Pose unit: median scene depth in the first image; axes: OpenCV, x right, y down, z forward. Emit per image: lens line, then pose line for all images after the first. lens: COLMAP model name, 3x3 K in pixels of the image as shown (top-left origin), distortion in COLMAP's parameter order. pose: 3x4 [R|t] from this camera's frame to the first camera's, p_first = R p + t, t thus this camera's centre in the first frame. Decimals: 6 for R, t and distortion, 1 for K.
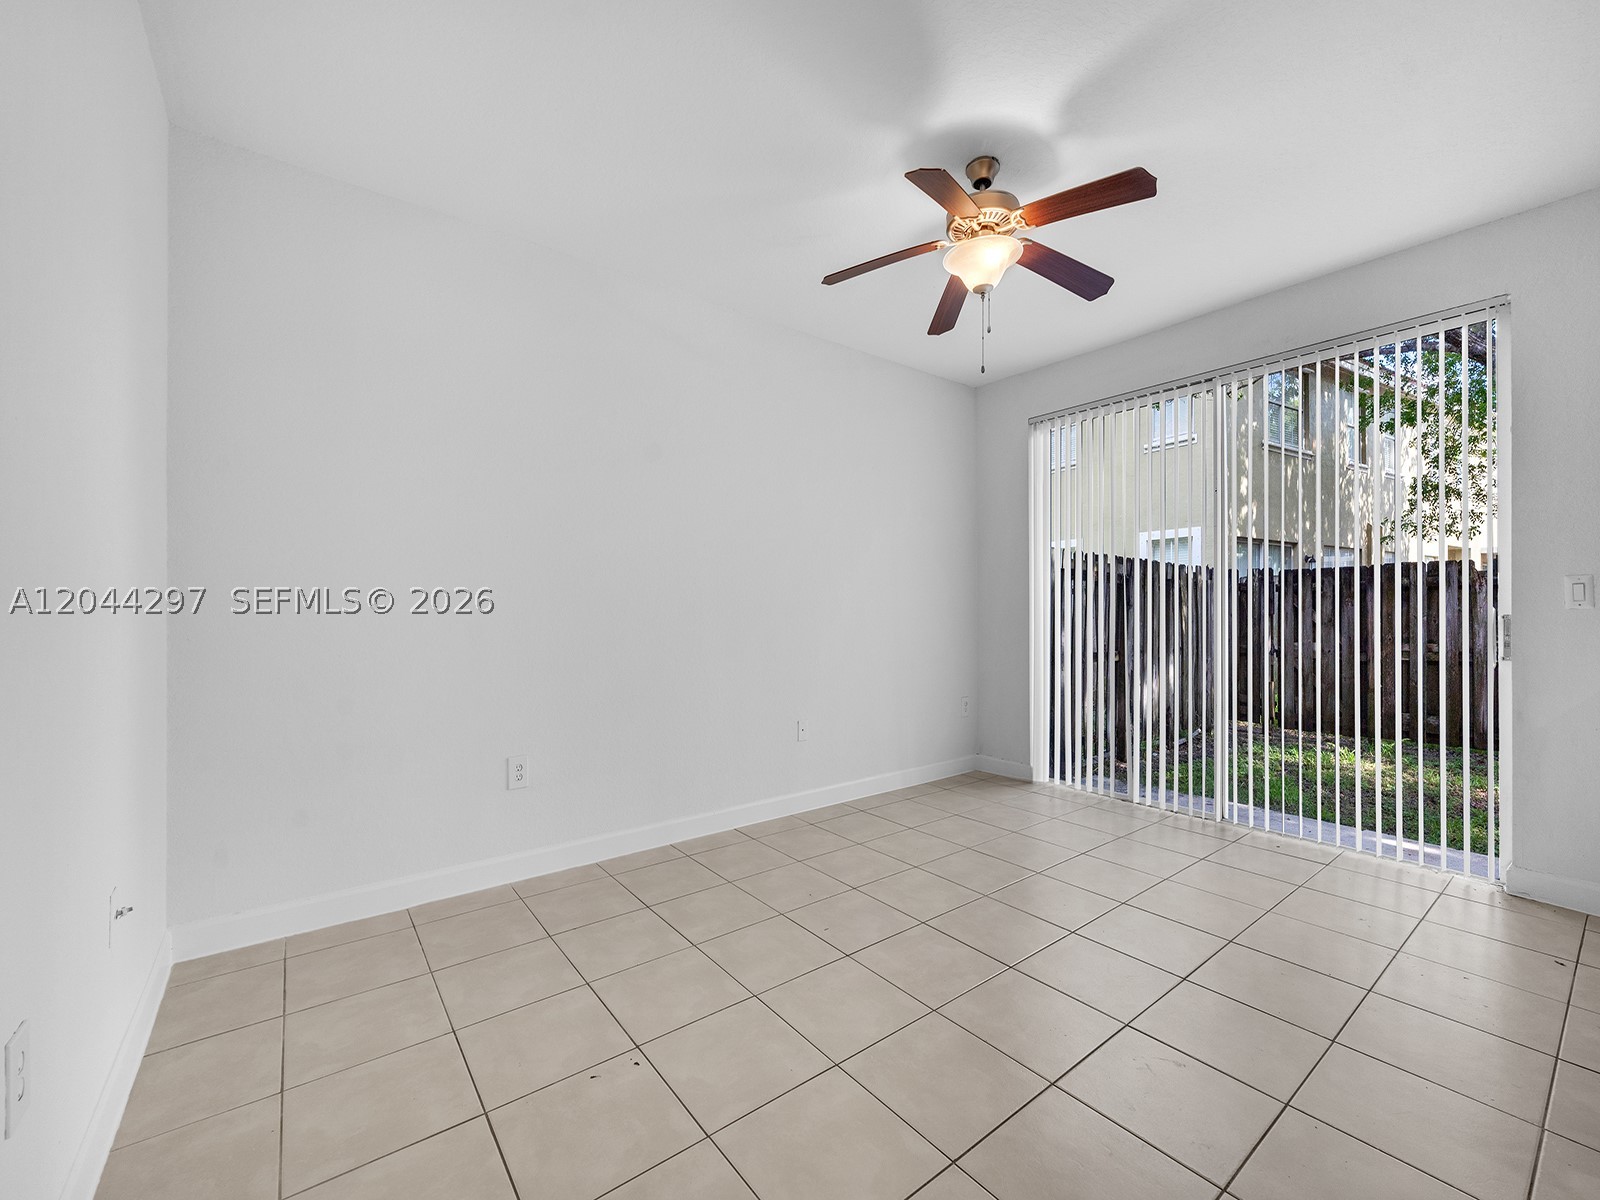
lens RADIAL K [[644.7, 0, 802.2], [0, 644.7, 617.1], [0, 0, 1]] dist [0.000039, -0.000428]
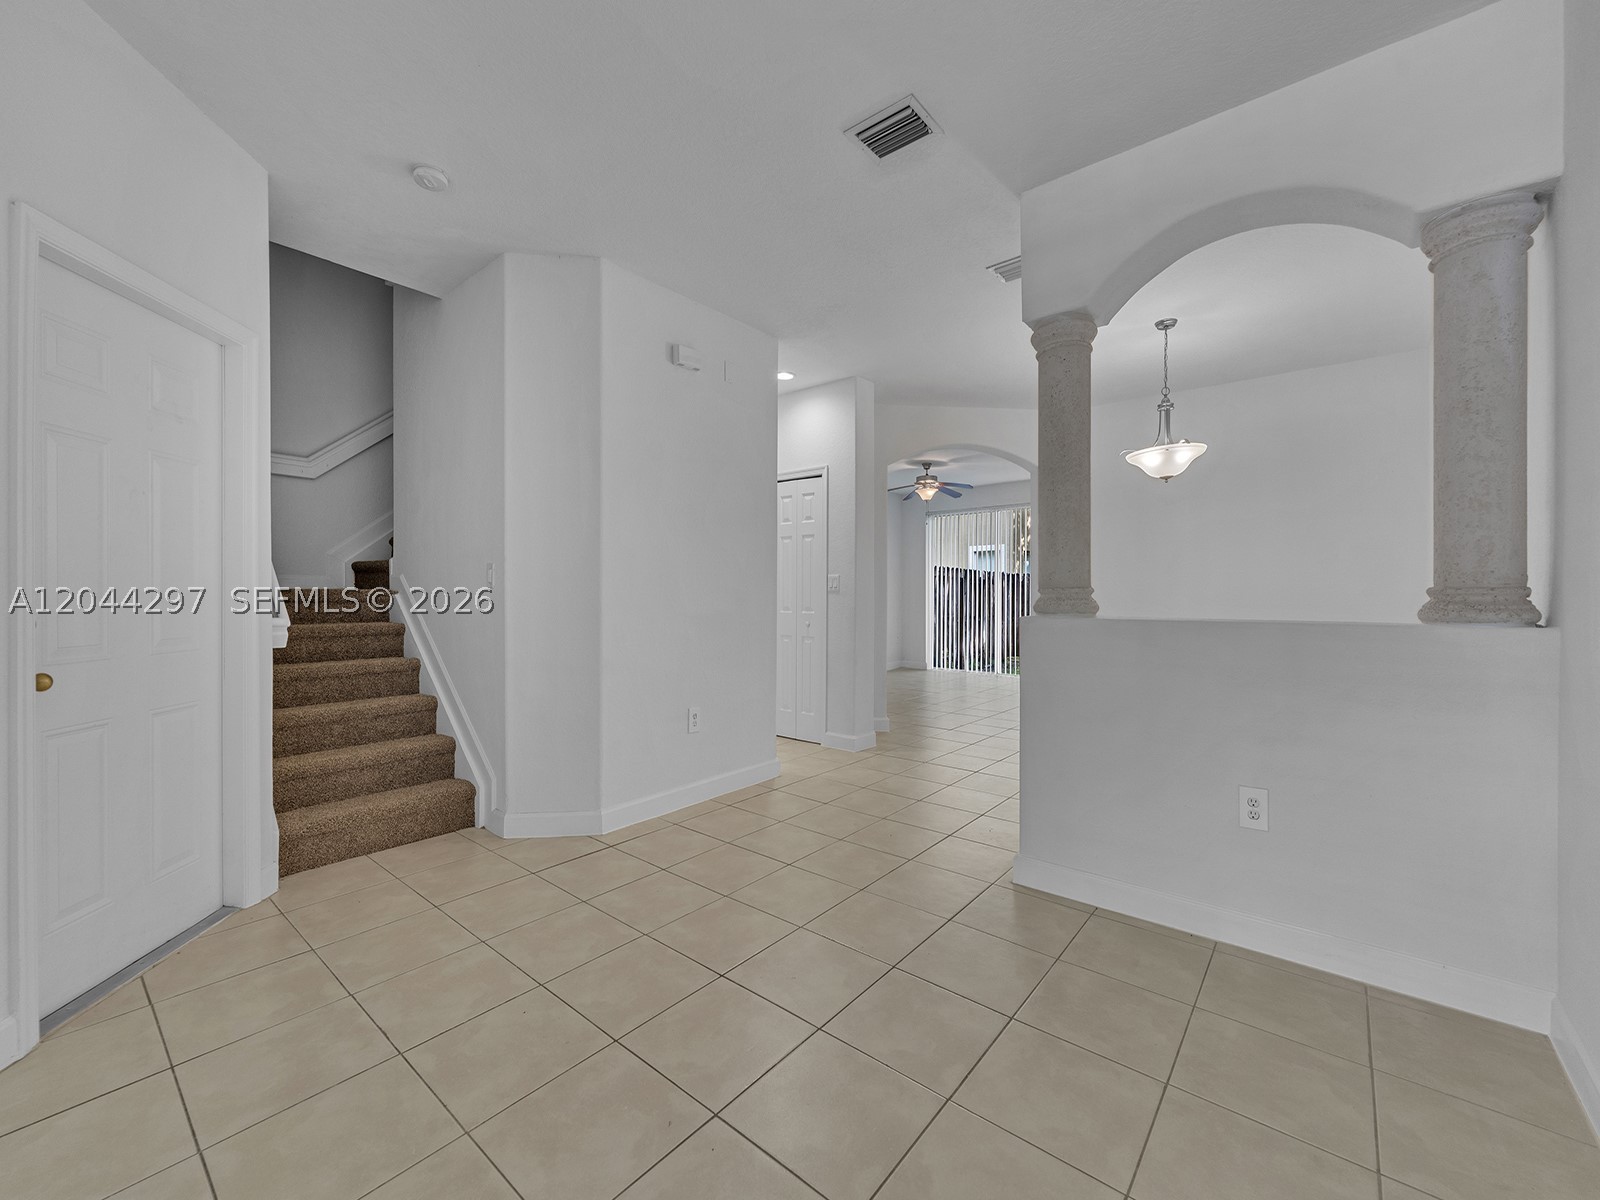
lens RADIAL K [[652.5, 0, 800.0], [0, 652.5, 600.0], [0, 0, 1]] dist [0.001512, 0.000128]
pose [[0.973944, 0.007659, 0.226661, -0.610291], [-0.009702, 0.999922, 0.007900, -0.007347], [-0.226583, -0.009893, 0.973942, -1.161483]]
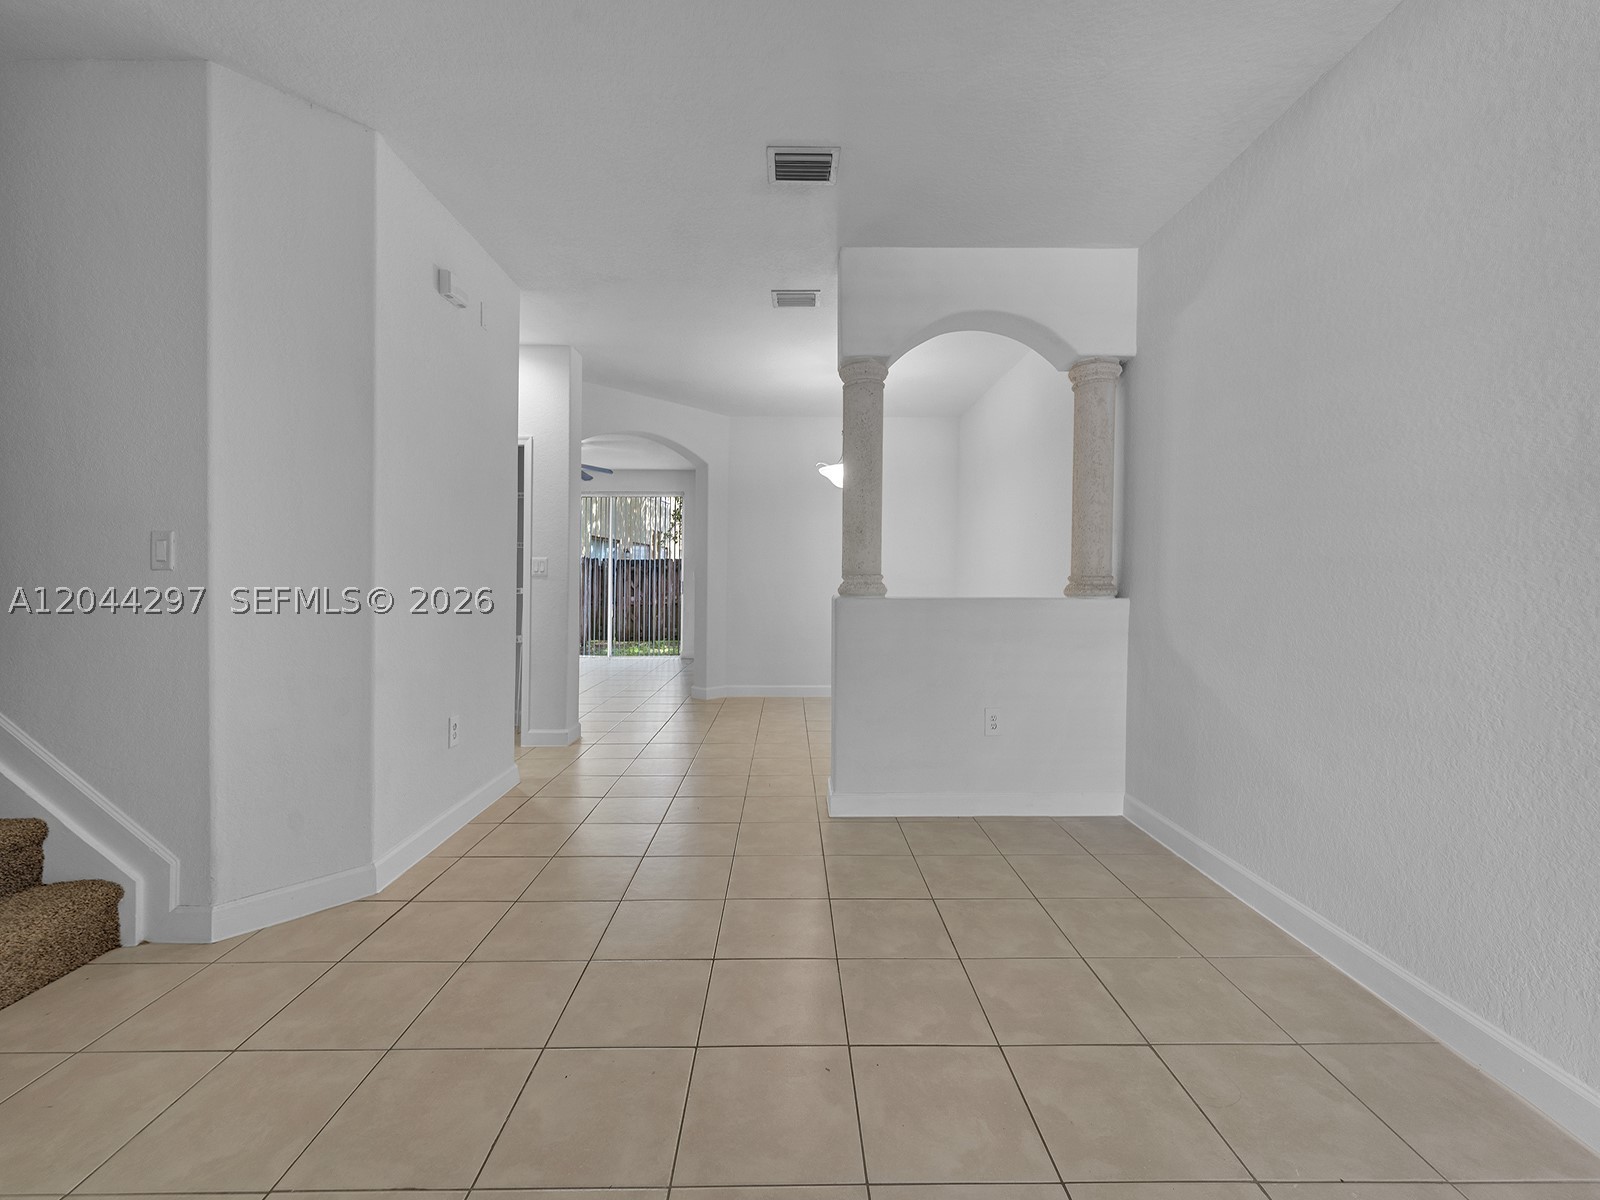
lens RADIAL K [[656.9, 0, 792.4], [0, 656.9, 600.9], [0, 0, 1]] dist [-0.000494, -0.000030]
pose [[0.593412, -0.016748, 0.804725, -0.905313], [-0.008020, 0.999611, 0.026717, -0.005345], [-0.804859, -0.022308, 0.593046, -1.013401]]
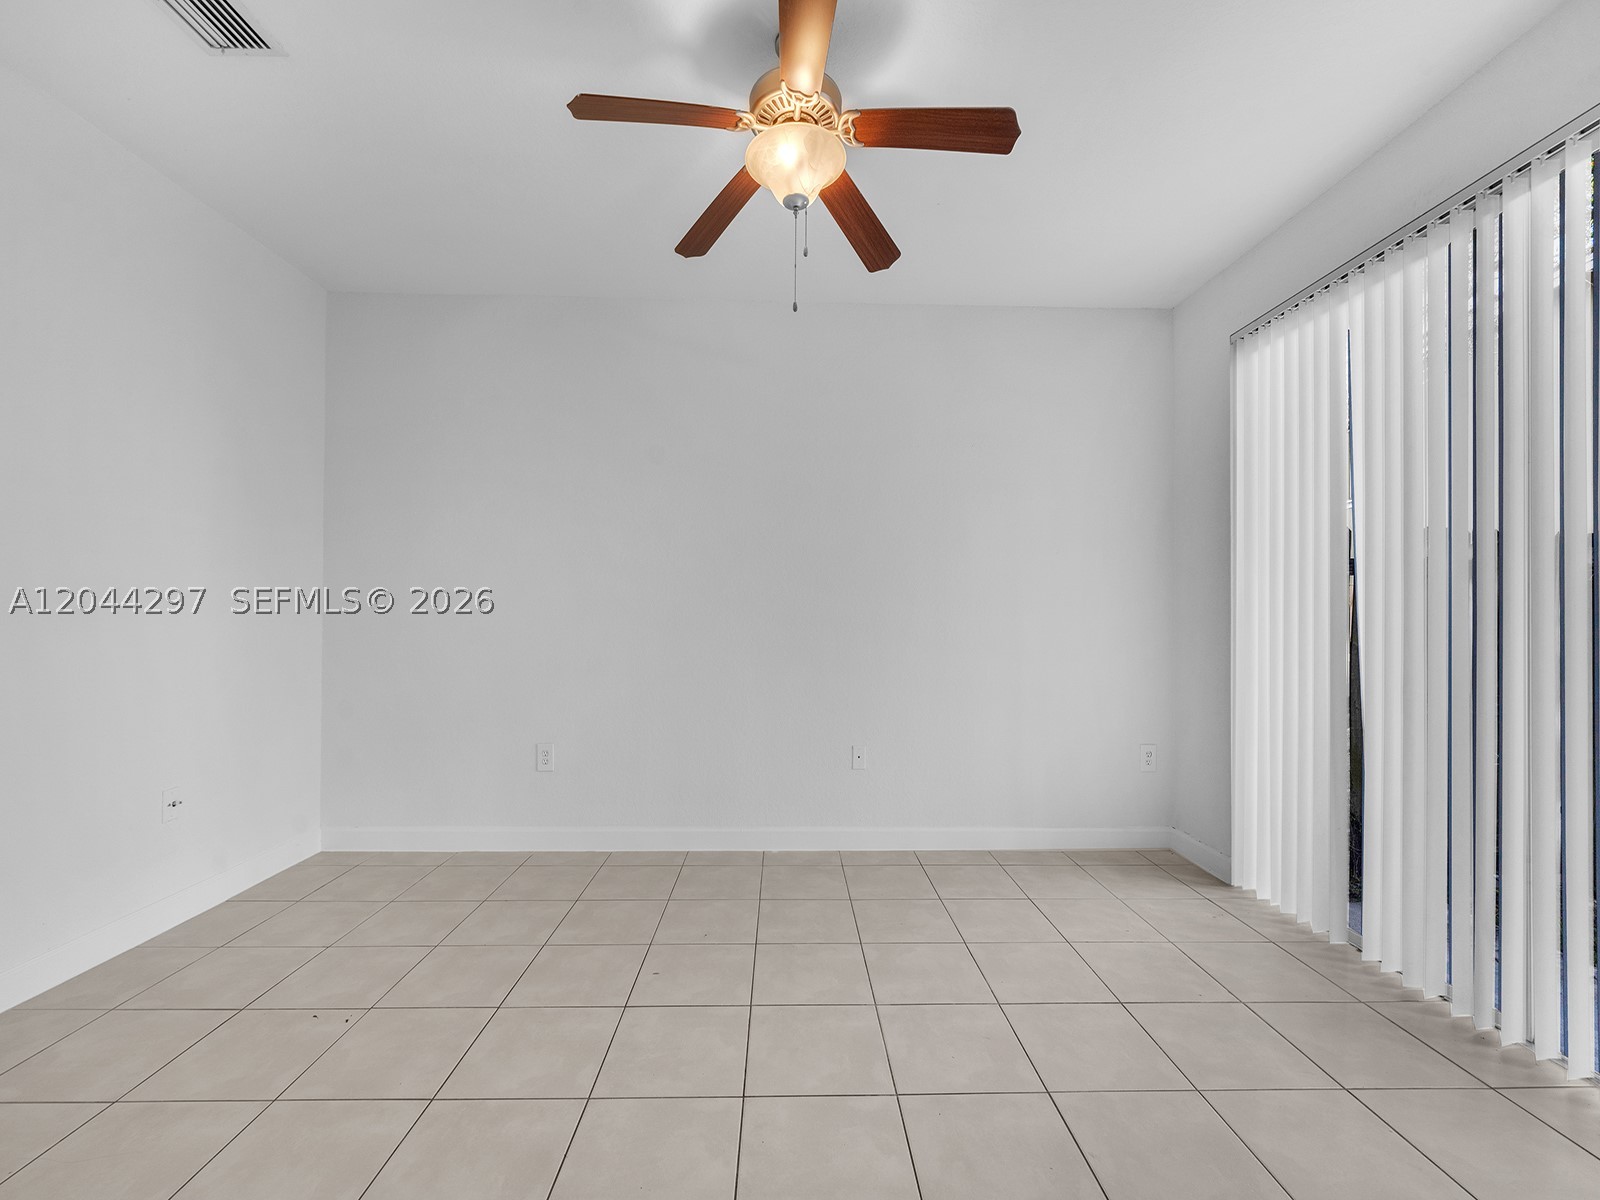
lens RADIAL K [[658.4, 0, 803.7], [0, 658.4, 623.2], [0, 0, 1]] dist [0.001908, -0.000338]
pose [[0.813182, 0.014773, -0.581823, 0.386434], [-0.017261, 0.999850, 0.001262, -0.005244], [0.581754, 0.009016, 0.813315, 0.193002]]
